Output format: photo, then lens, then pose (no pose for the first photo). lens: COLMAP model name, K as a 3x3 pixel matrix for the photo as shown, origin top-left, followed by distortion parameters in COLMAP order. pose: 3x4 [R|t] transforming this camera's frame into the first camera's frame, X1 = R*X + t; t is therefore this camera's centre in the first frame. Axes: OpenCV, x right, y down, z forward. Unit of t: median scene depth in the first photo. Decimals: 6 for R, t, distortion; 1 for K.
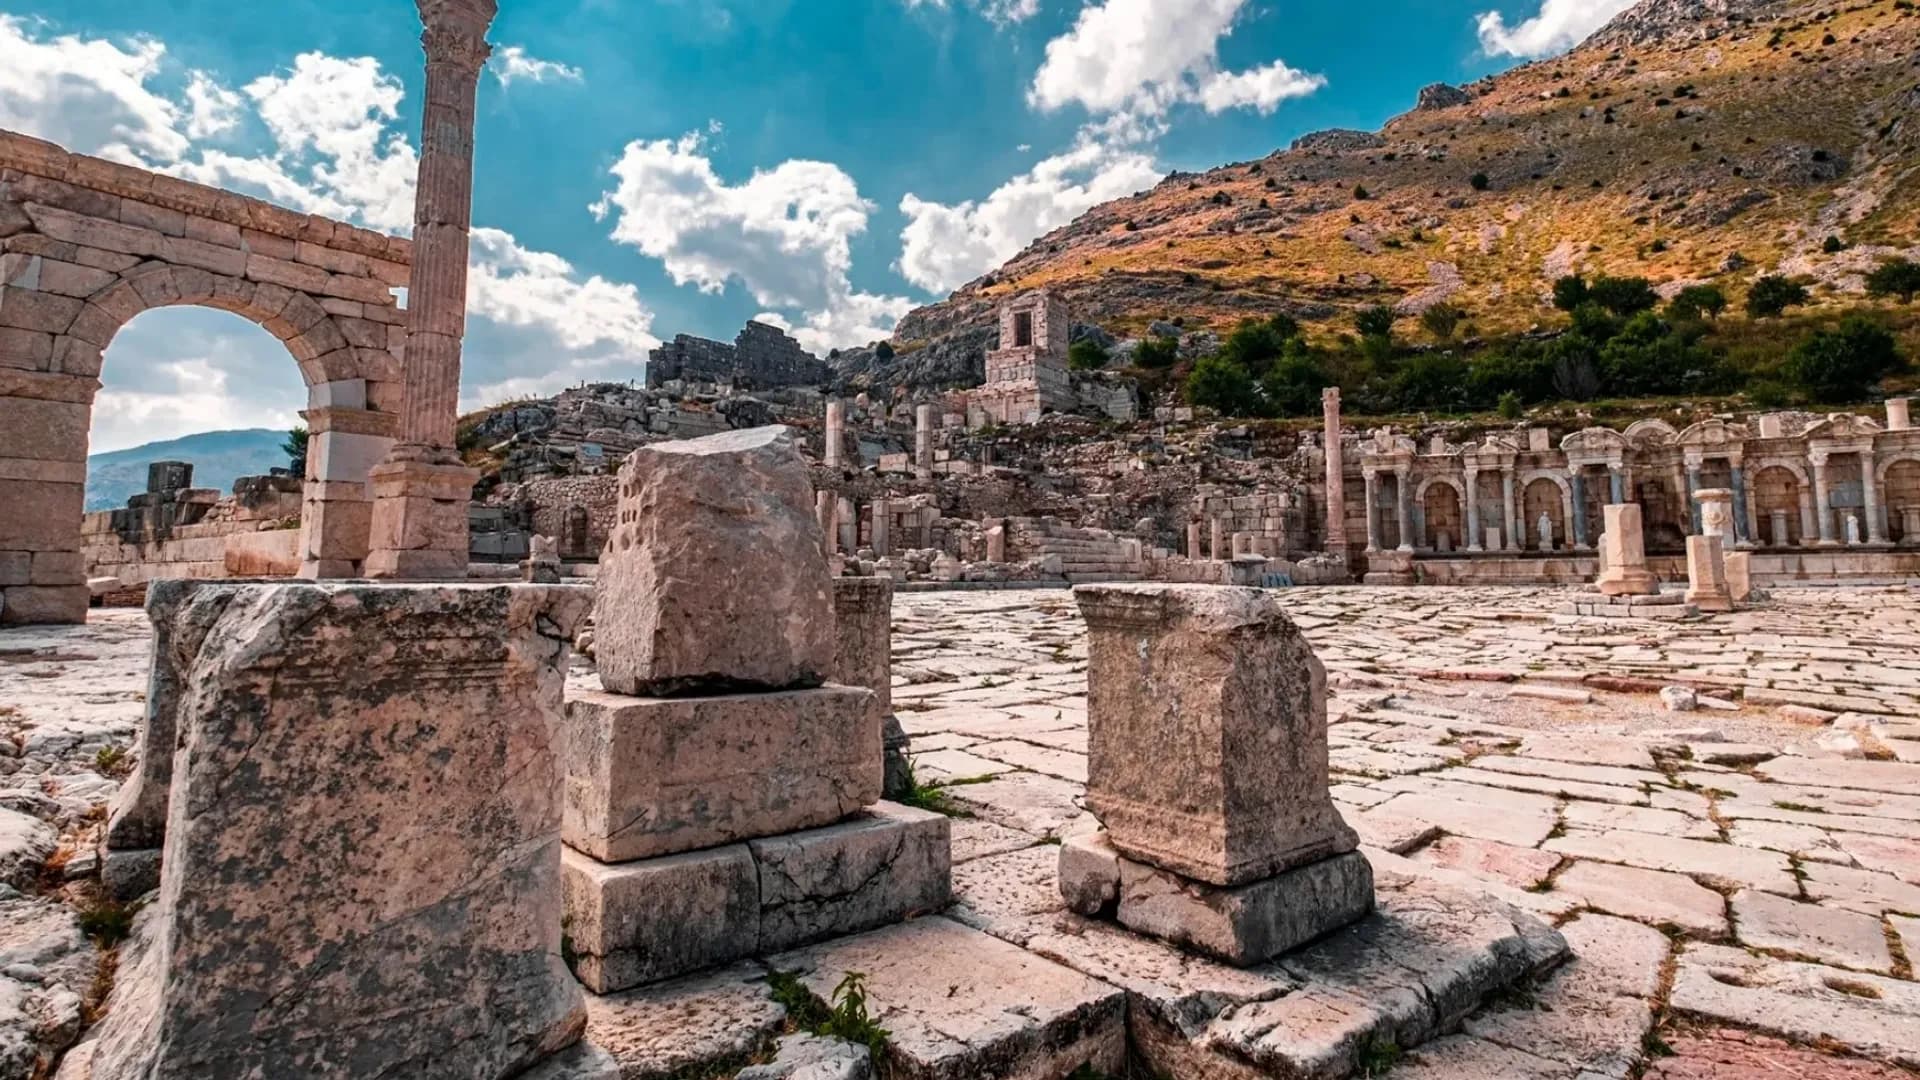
lens RADIAL K [[1700.3, 0, 960.0], [0, 1700.3, 540.0], [0, 0, 1]] dist [0.007717, 0.002763]
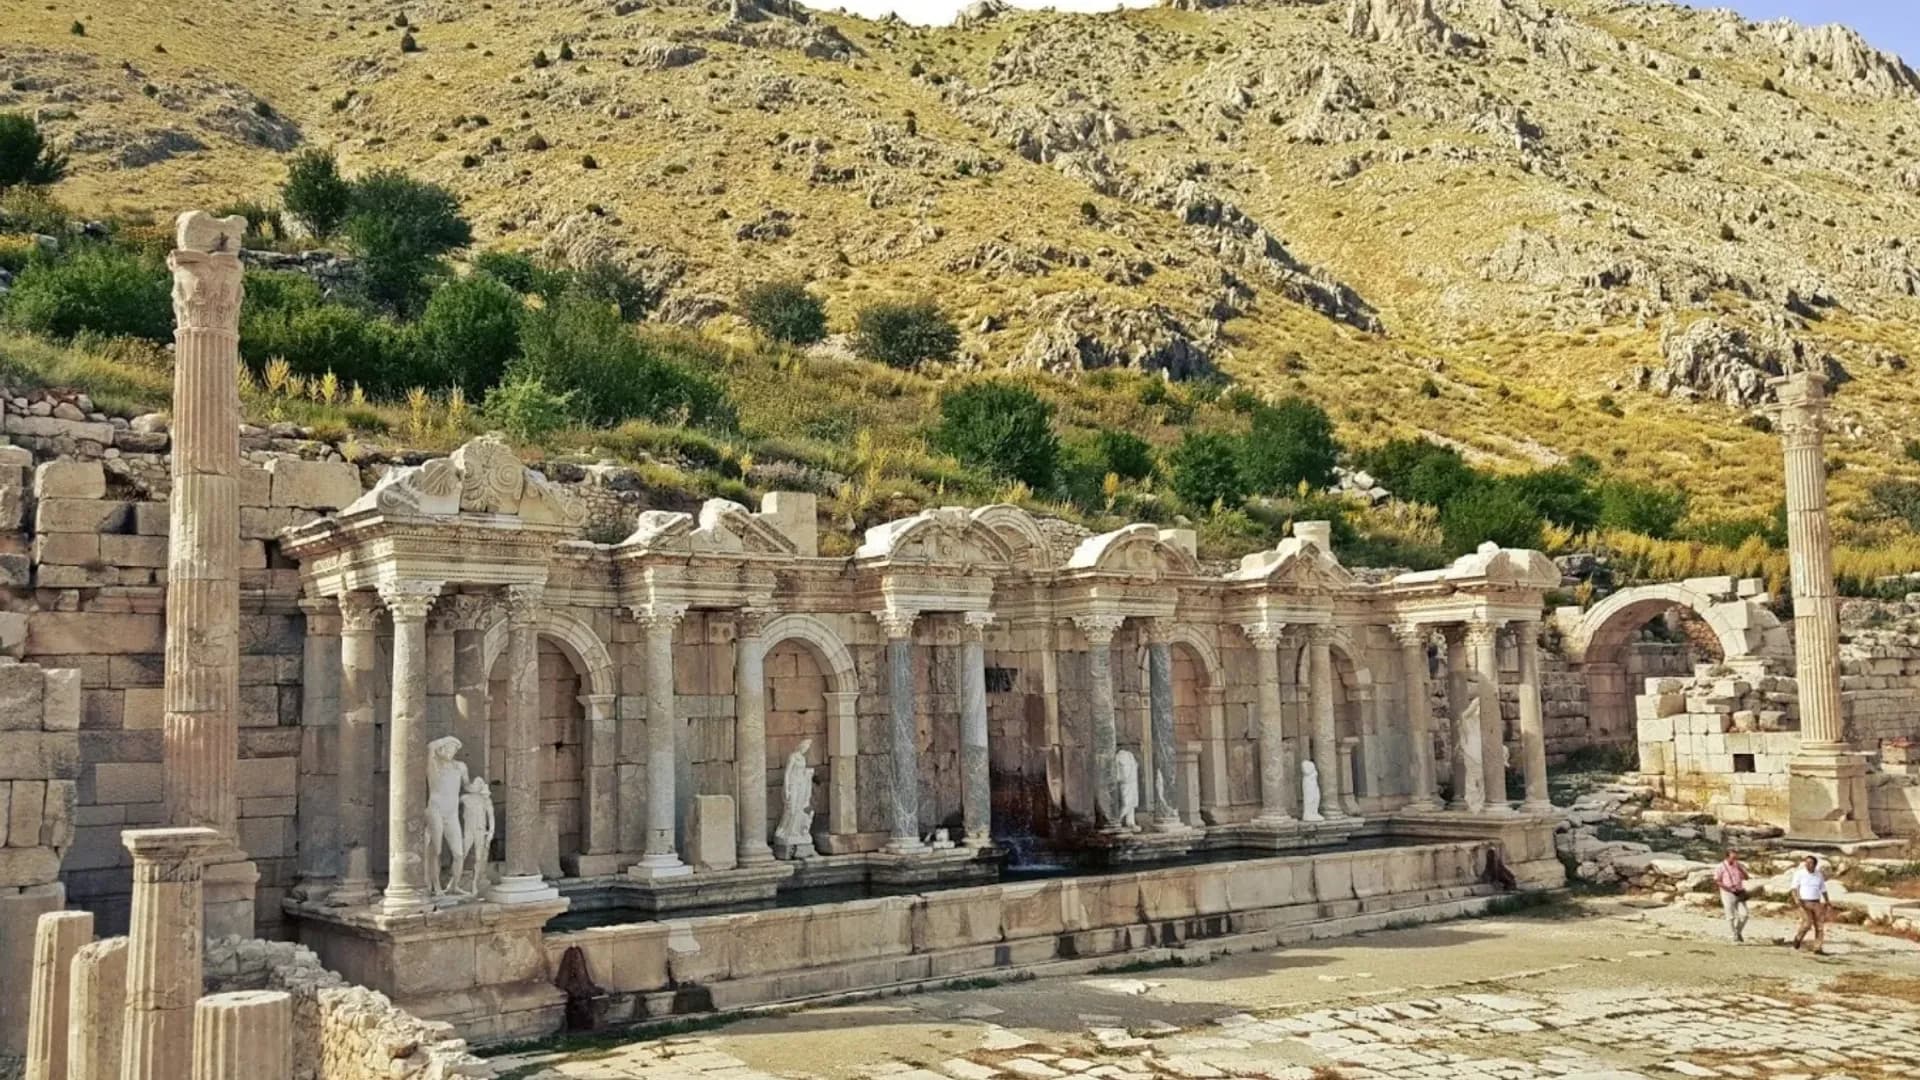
lens RADIAL K [[1700.3, 0, 960.0], [0, 1700.3, 540.0], [0, 0, 1]] dist [0.007717, 0.002763]
pose [[0.398136, 0.091144, 0.912787, 0.046154], [-0.041356, 0.995823, -0.081397, -0.029985], [-0.916394, -0.005342, 0.400242, 0.835861]]
